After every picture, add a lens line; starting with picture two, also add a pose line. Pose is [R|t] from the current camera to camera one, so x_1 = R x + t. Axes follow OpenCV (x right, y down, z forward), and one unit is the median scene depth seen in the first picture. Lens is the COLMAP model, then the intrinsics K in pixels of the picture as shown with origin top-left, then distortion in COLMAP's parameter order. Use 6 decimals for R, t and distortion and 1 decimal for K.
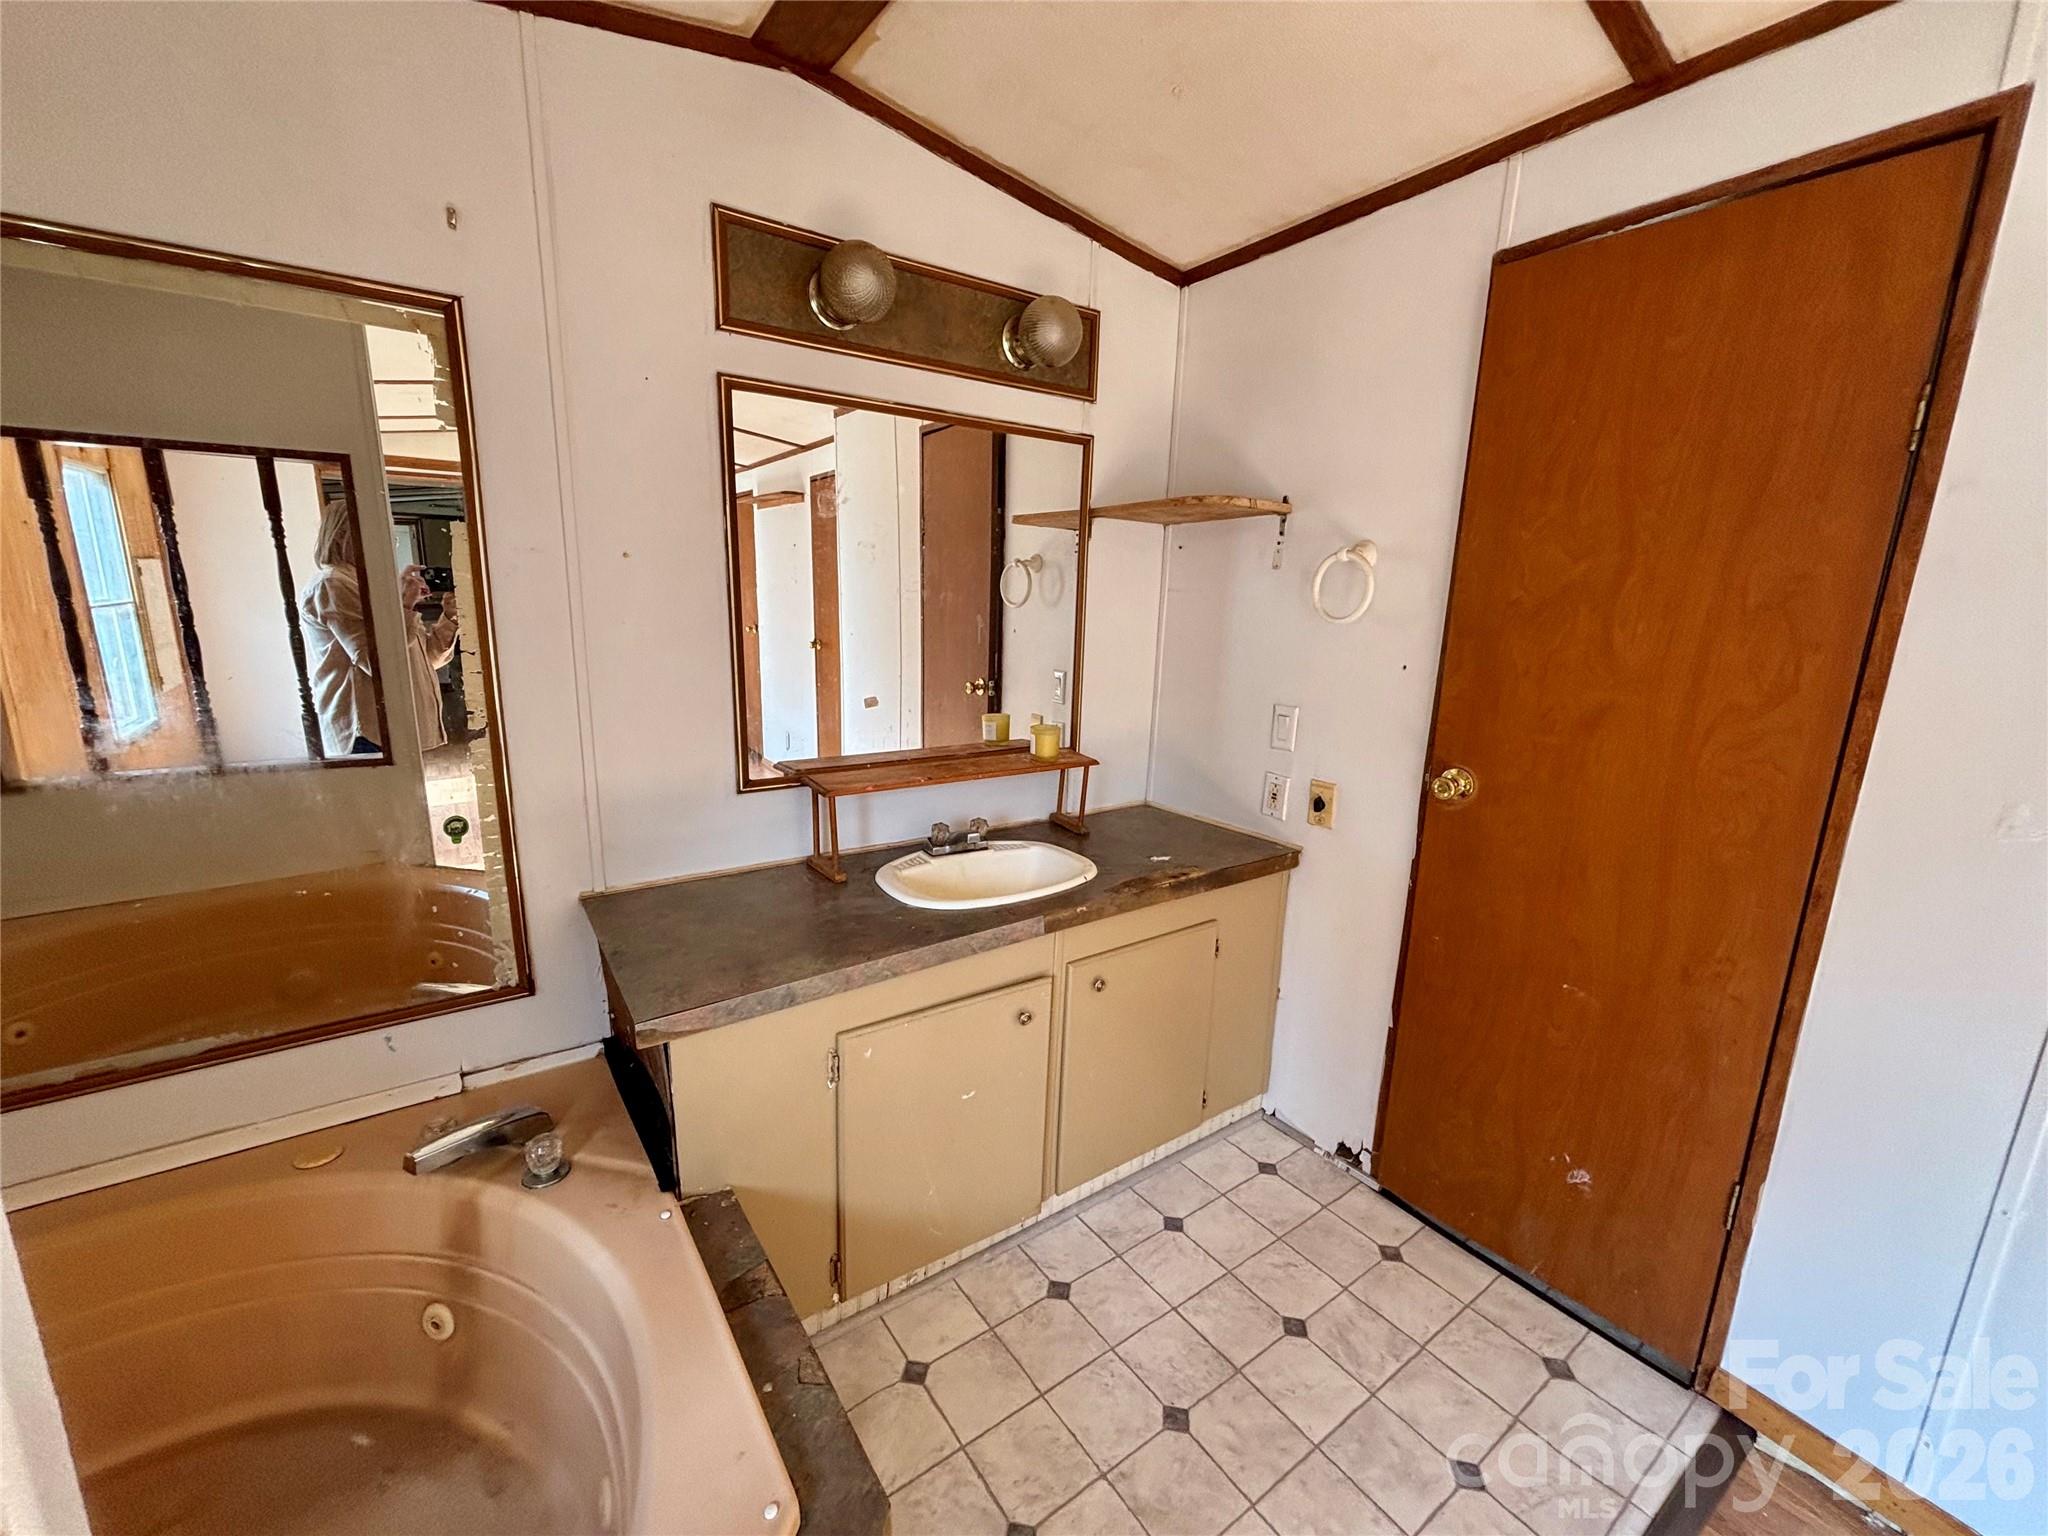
lens RADIAL K [[828.9, 0, 1029.5], [0, 828.9, 771.7], [0, 0, 1]] dist [0.009897, -0.000228]
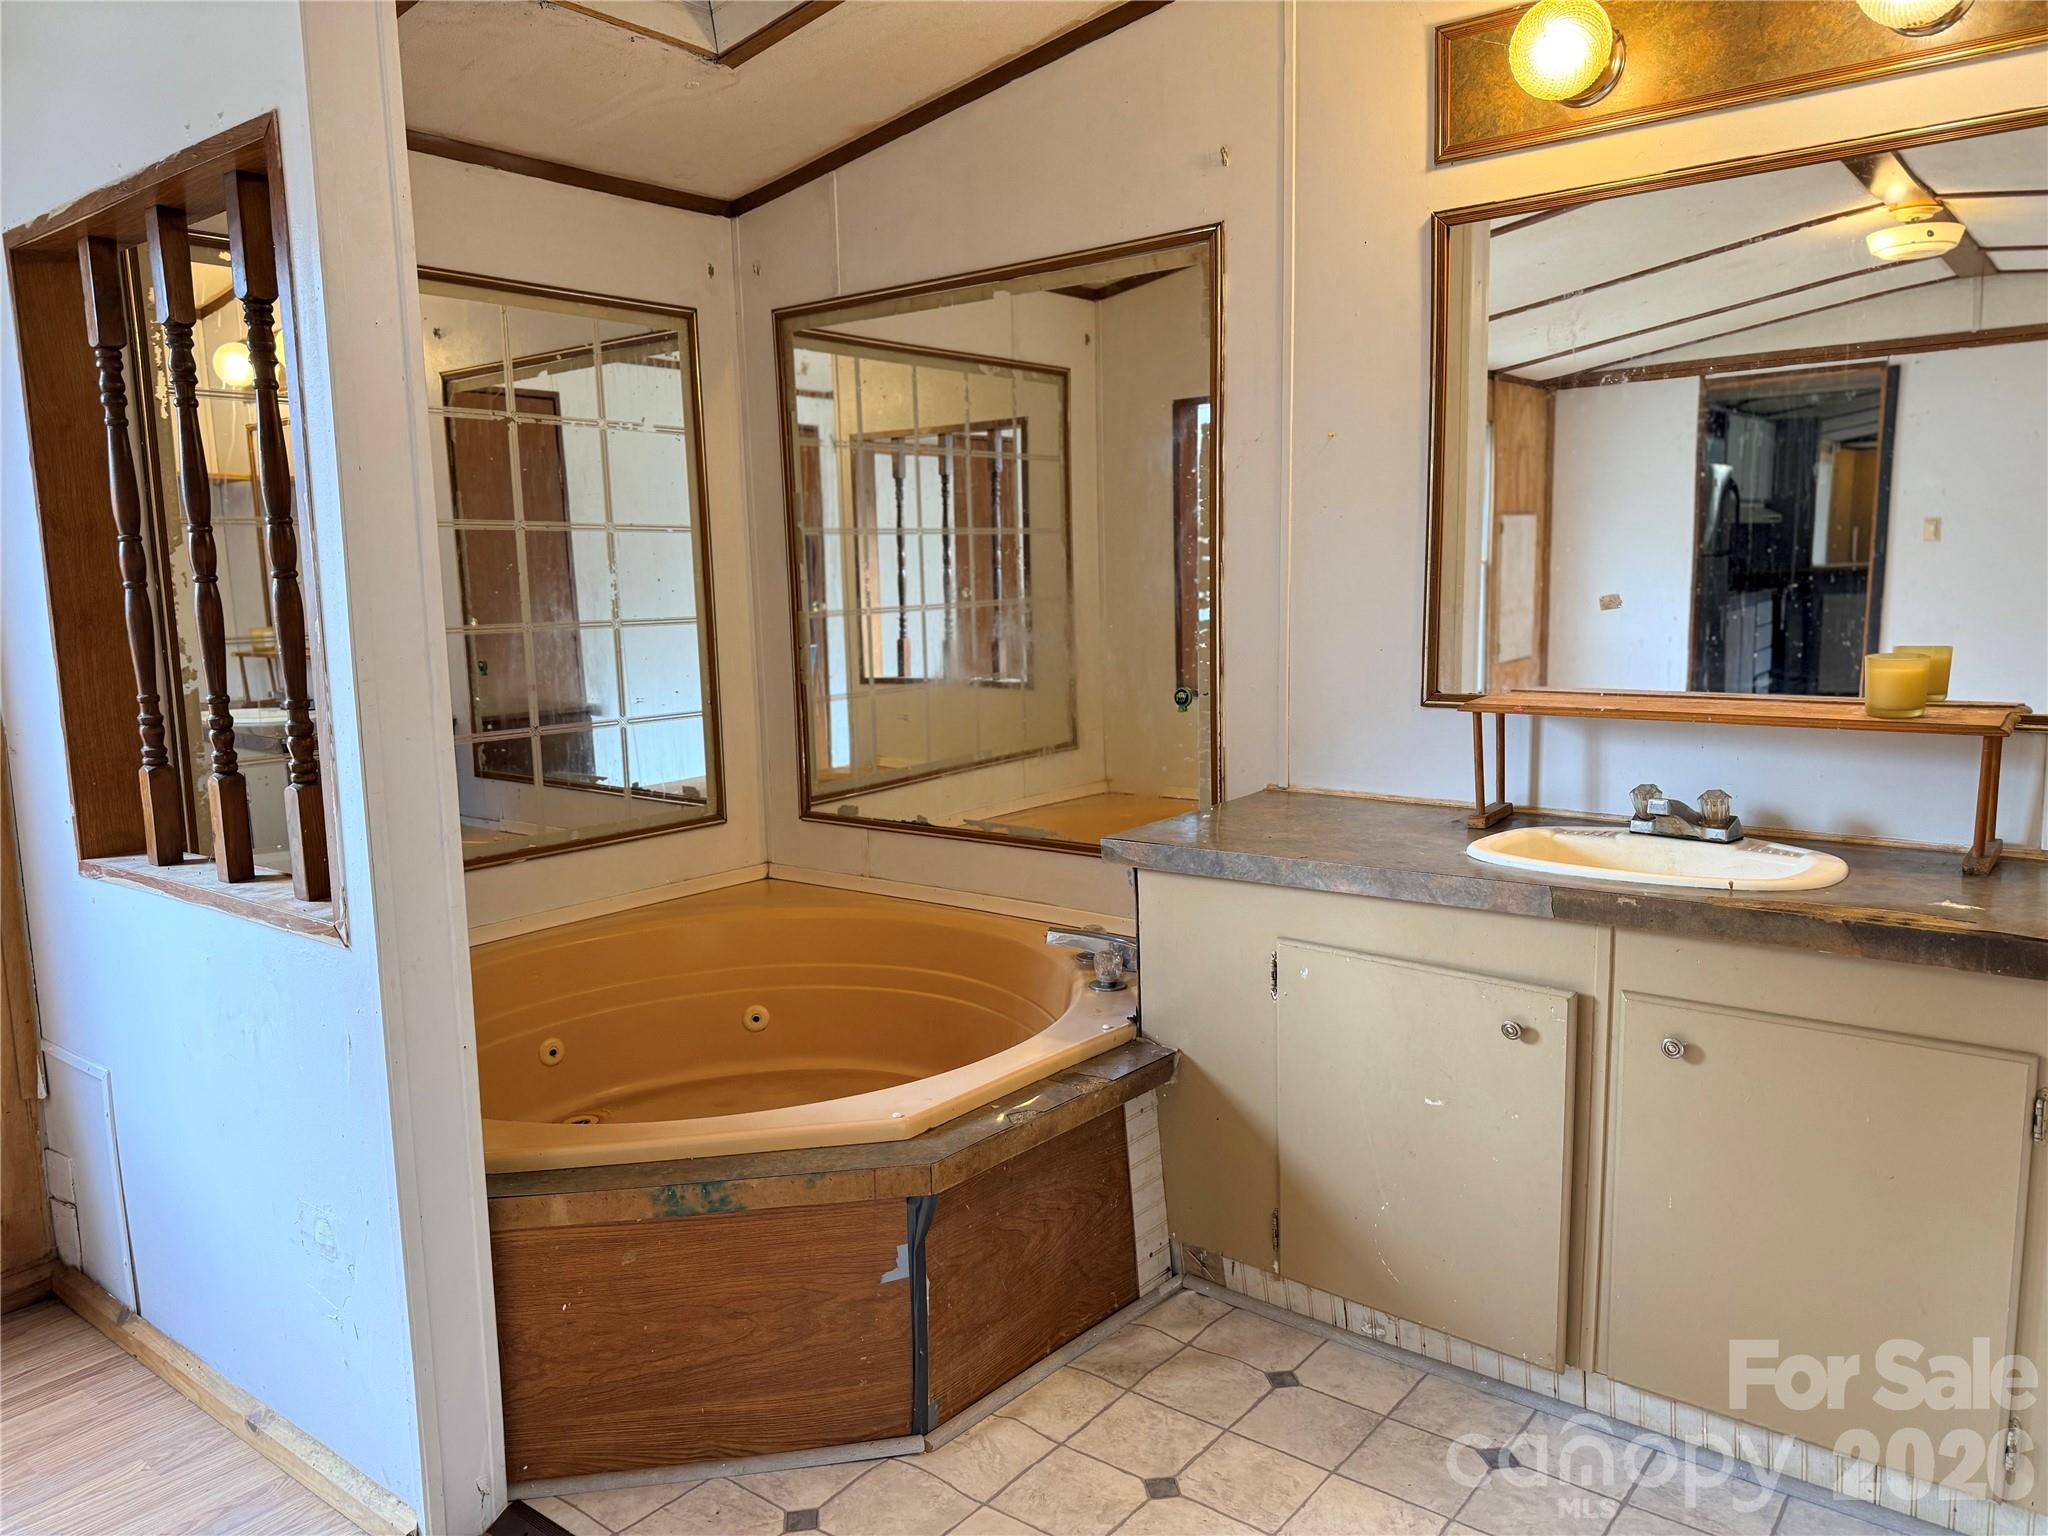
lens RADIAL K [[1445.8, 0, 1029.2], [0, 1445.8, 759.3], [0, 0, 1]] dist [0.060382, -0.004600]
pose [[0.292074, 0.095246, -0.951641, 1.008653], [-0.176265, 0.983345, 0.044321, 0.091518], [0.940012, 0.154796, 0.303998, 0.210474]]
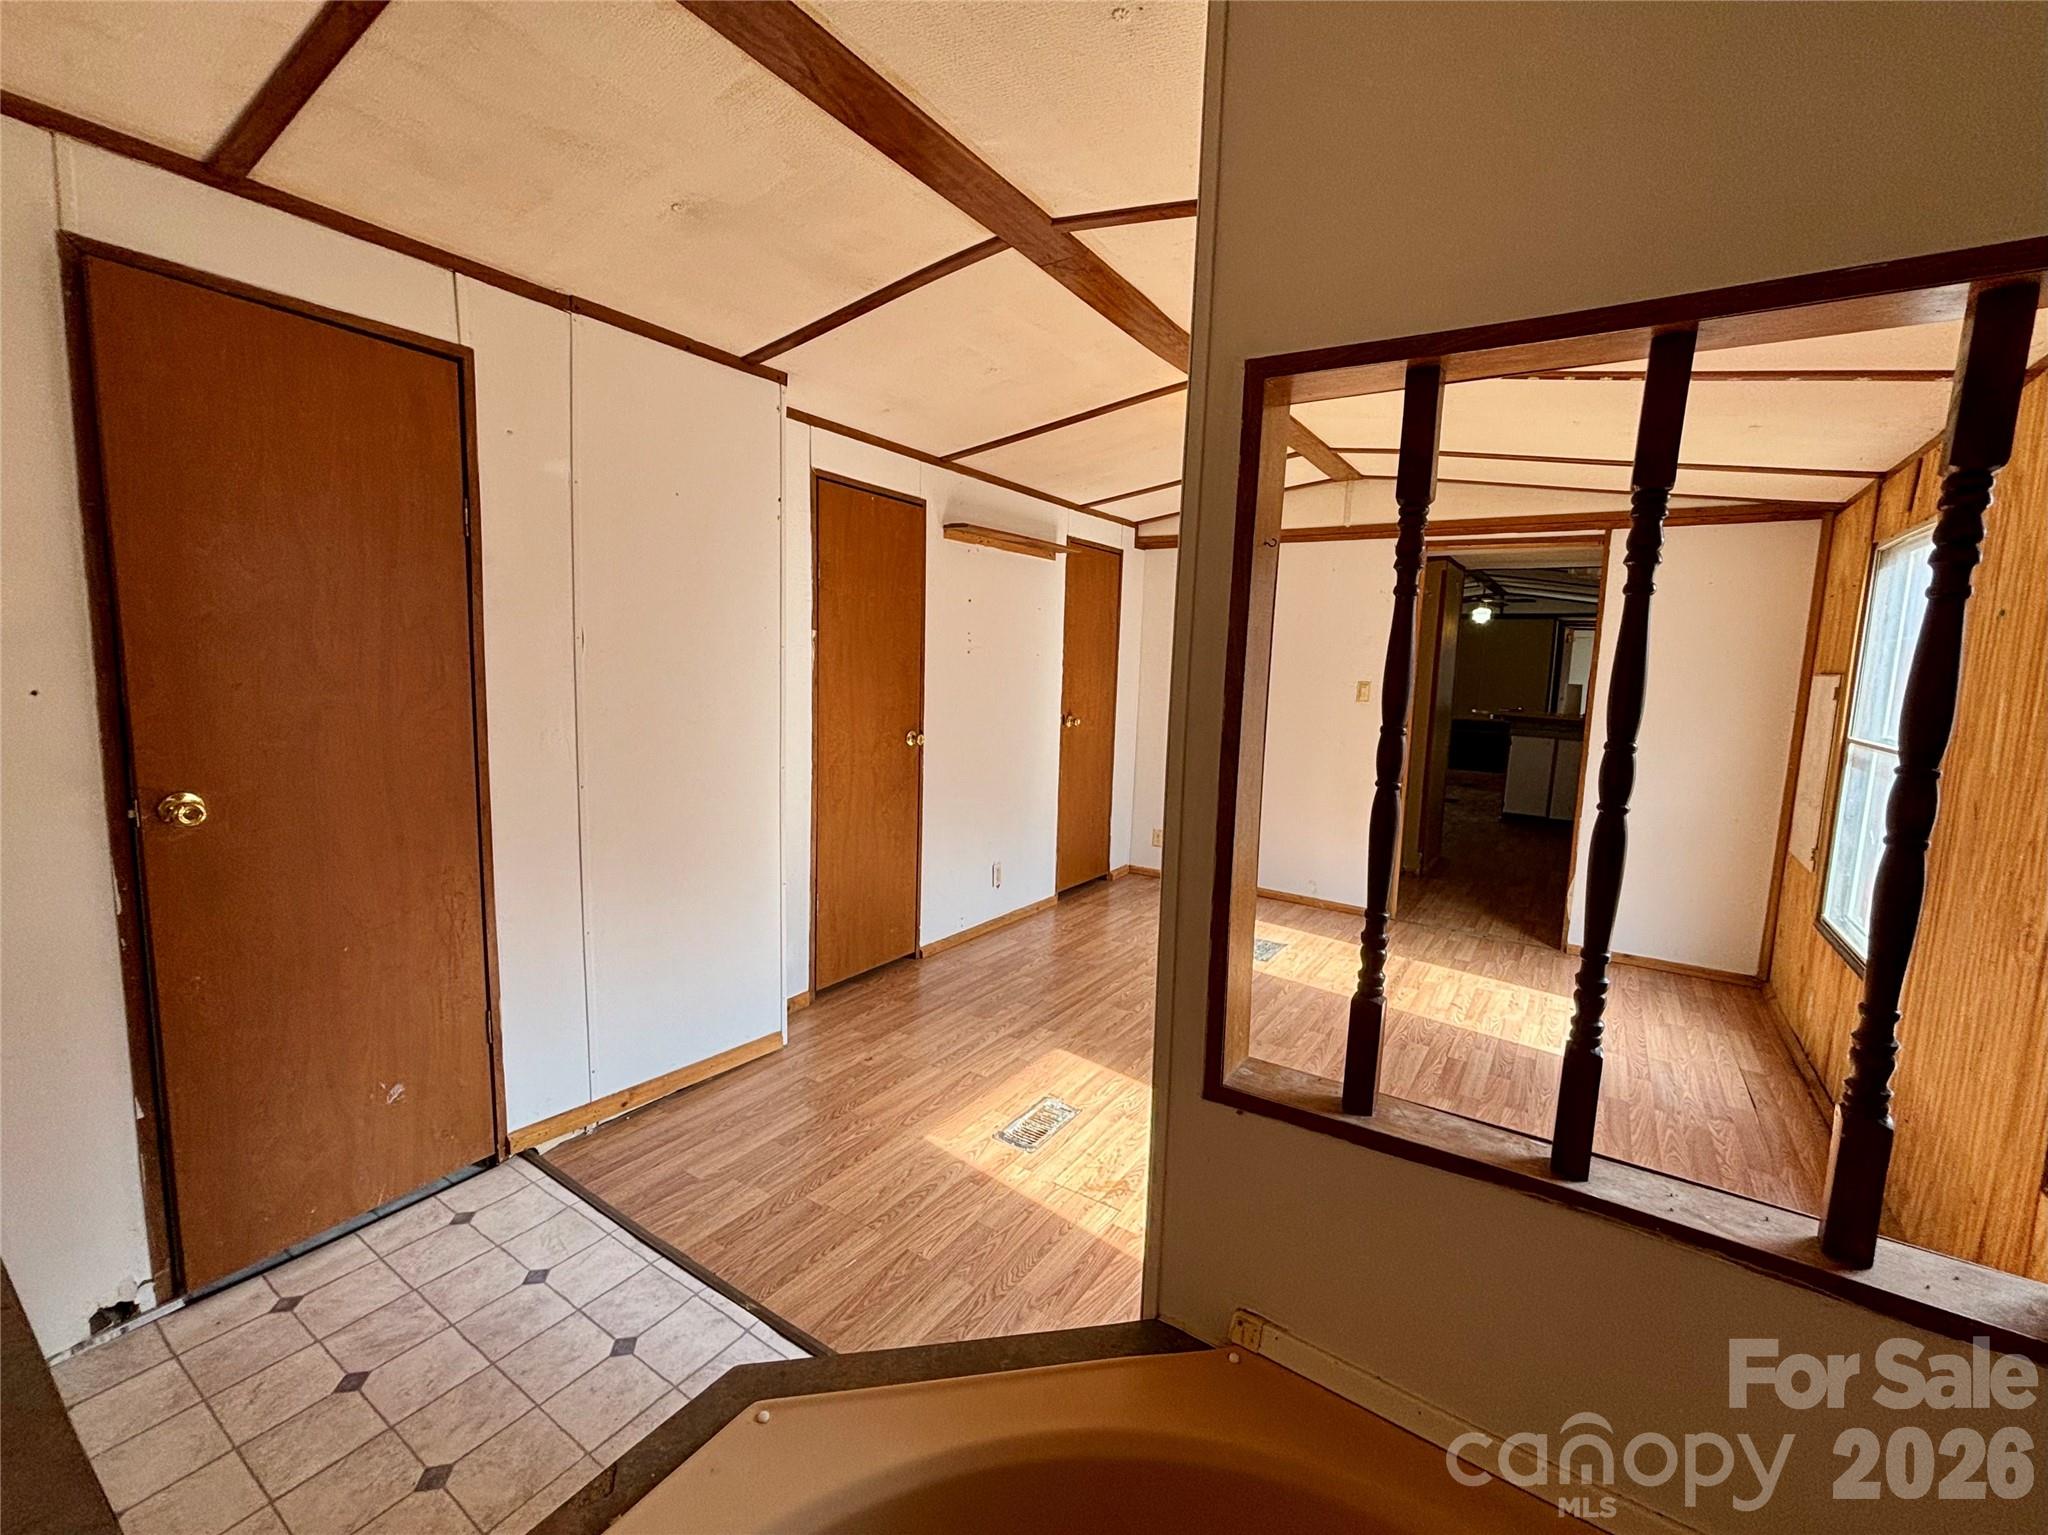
lens RADIAL K [[828.9, 0, 1024.8], [0, 828.9, 770.8], [0, 0, 1]] dist [0.009897, -0.000228]
pose [[-0.347602, -0.163109, 0.923346, -0.699646], [0.157036, 0.960717, 0.228828, -0.097804], [-0.924399, 0.224540, -0.308333, 0.421593]]
